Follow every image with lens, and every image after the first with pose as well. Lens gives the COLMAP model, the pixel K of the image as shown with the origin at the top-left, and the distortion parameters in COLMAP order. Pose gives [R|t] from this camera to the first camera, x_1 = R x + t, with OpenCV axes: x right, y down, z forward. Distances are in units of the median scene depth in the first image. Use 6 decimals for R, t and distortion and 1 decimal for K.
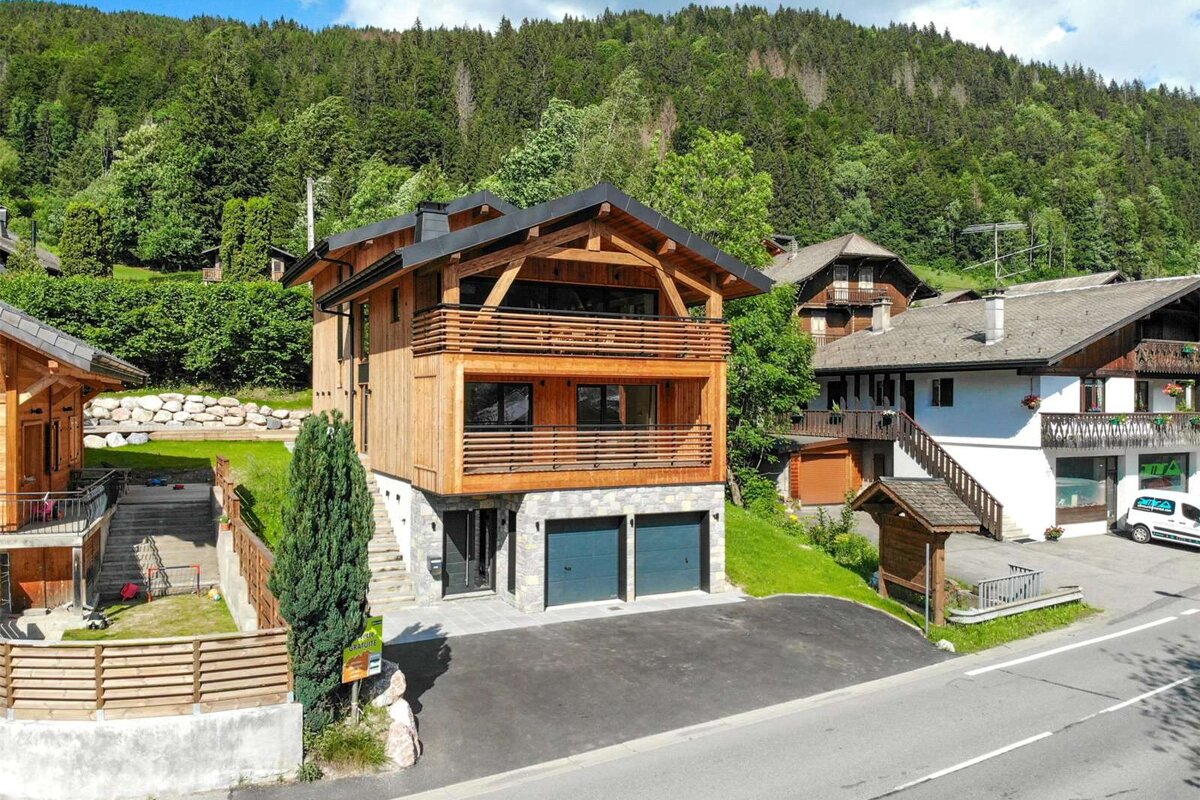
lens RADIAL K [[932.4, 0, 578.5], [0, 932.4, 399.6], [0, 0, 1]] dist [0.156700, -0.321251]
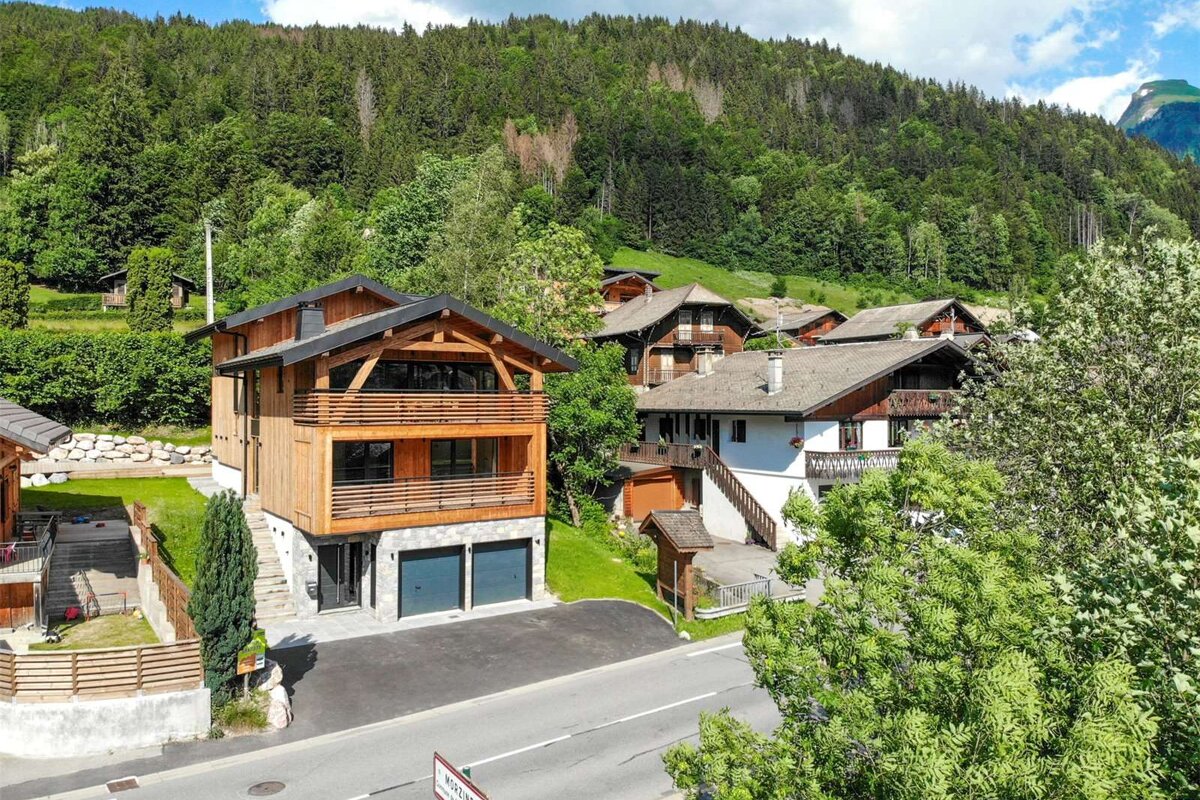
lens RADIAL K [[932.4, 0, 578.5], [0, 932.4, 399.6], [0, 0, 1]] dist [0.156700, -0.321251]
pose [[0.995386, -0.004753, 0.095838, 0.050938], [0.004836, 0.999988, -0.000638, -0.046265], [-0.095833, 0.001099, 0.995397, -0.191245]]
